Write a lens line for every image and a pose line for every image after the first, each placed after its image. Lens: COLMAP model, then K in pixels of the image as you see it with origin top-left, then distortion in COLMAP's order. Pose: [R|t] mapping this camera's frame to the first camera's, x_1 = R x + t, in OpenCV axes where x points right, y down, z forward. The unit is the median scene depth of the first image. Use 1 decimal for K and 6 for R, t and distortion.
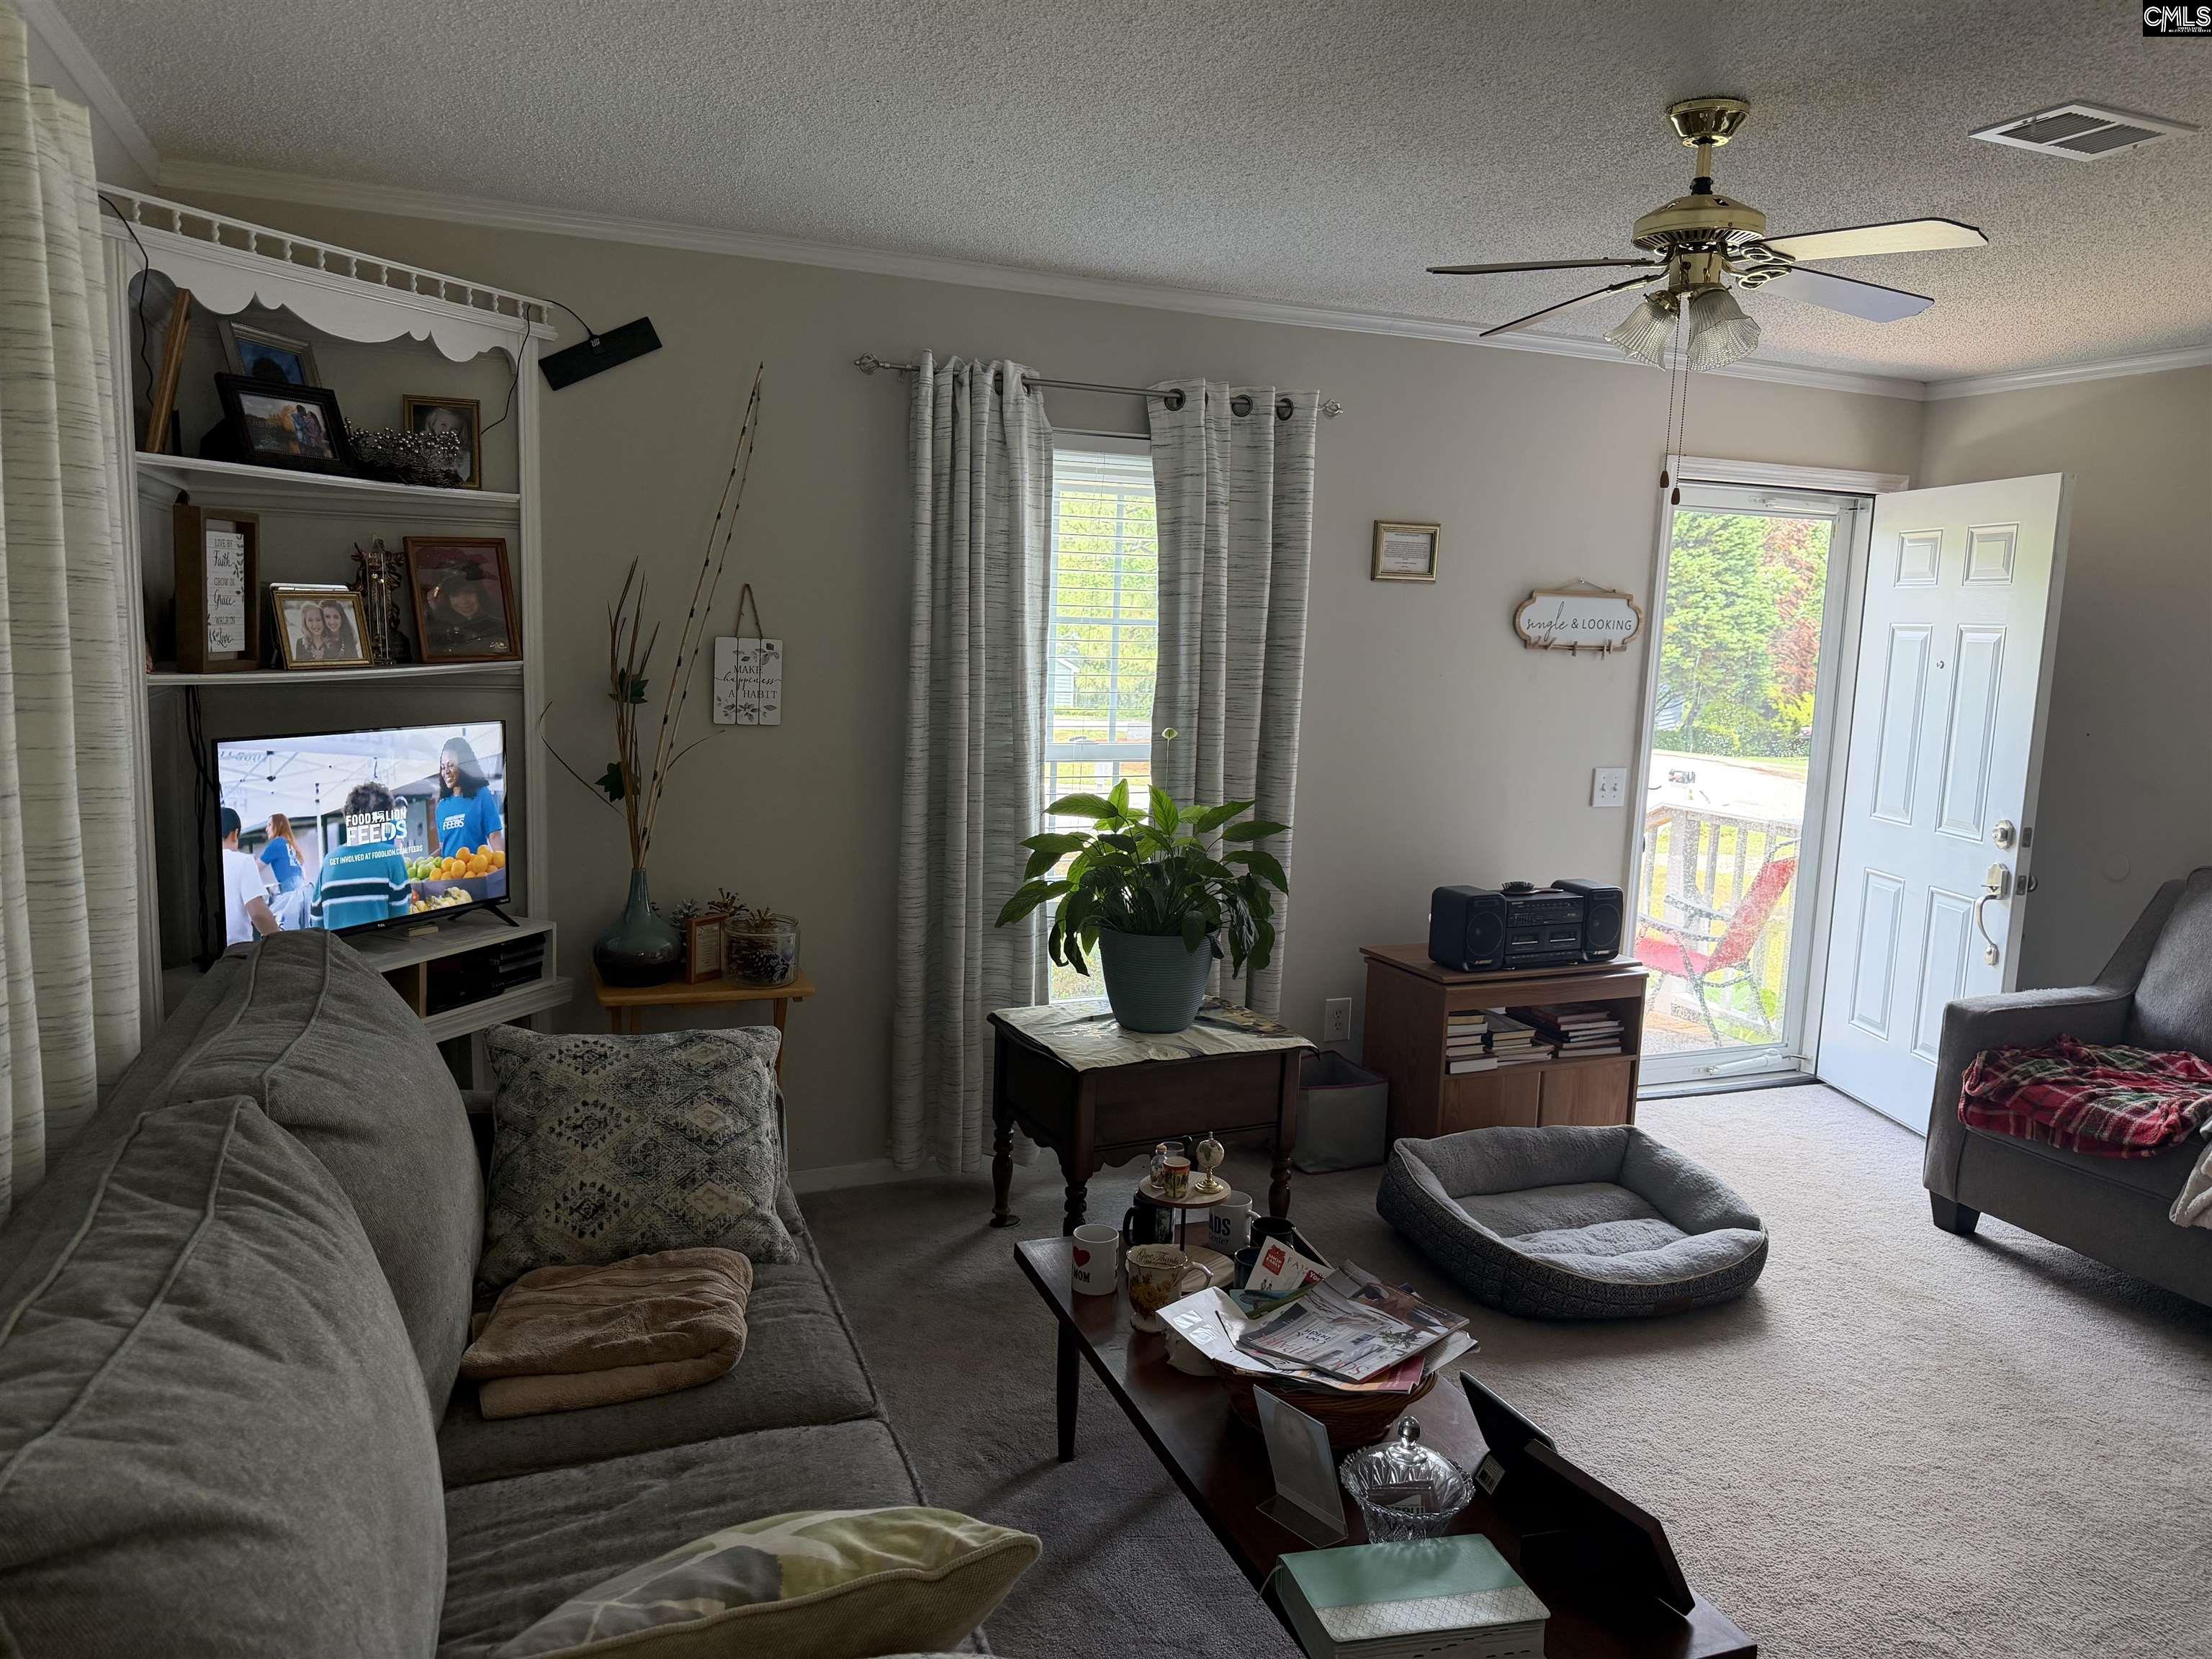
lens RADIAL K [[1563.4, 0, 1106.0], [0, 1563.4, 829.5], [0, 0, 1]] dist [-0.002735, -0.000552]
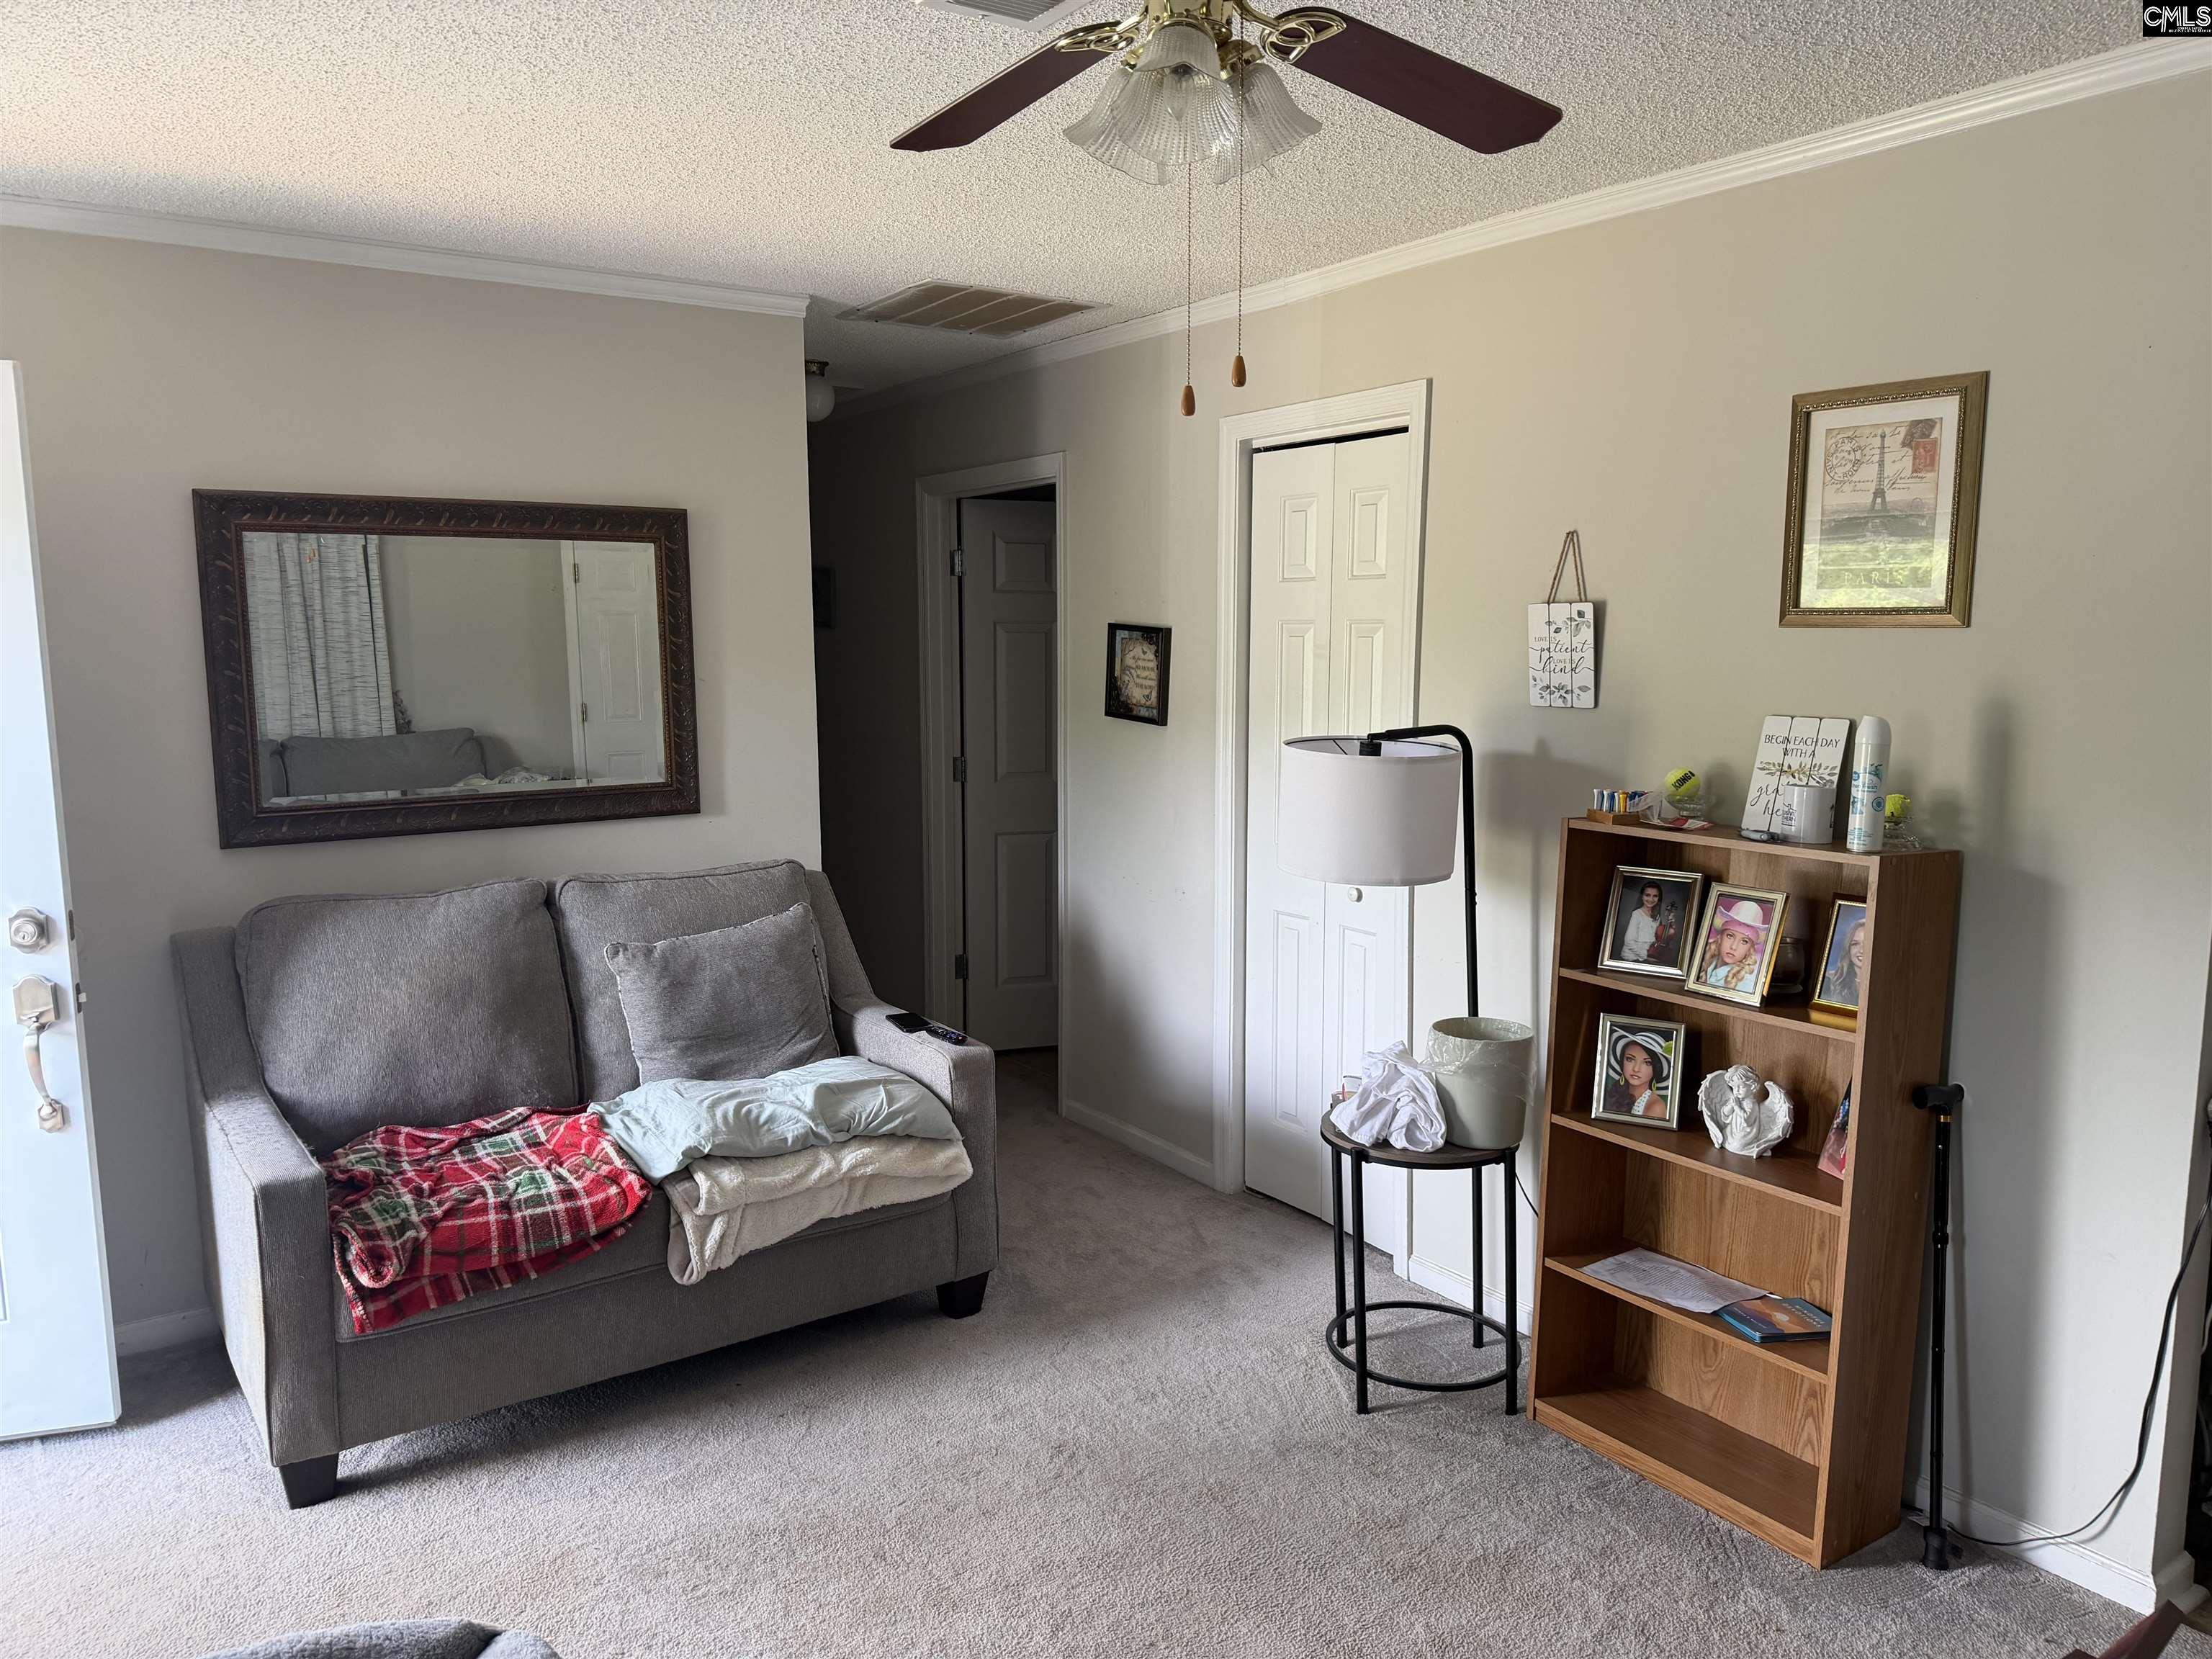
lens RADIAL K [[1575.0, 0, 1106.0], [0, 1575.0, 829.5], [0, 0, 1]] dist [0.116615, -0.000071]
pose [[-0.197920, -0.172895, 0.964850, -0.177705], [0.120638, 0.972542, 0.199020, -0.136728], [-0.972766, 0.155787, -0.171628, 0.792862]]
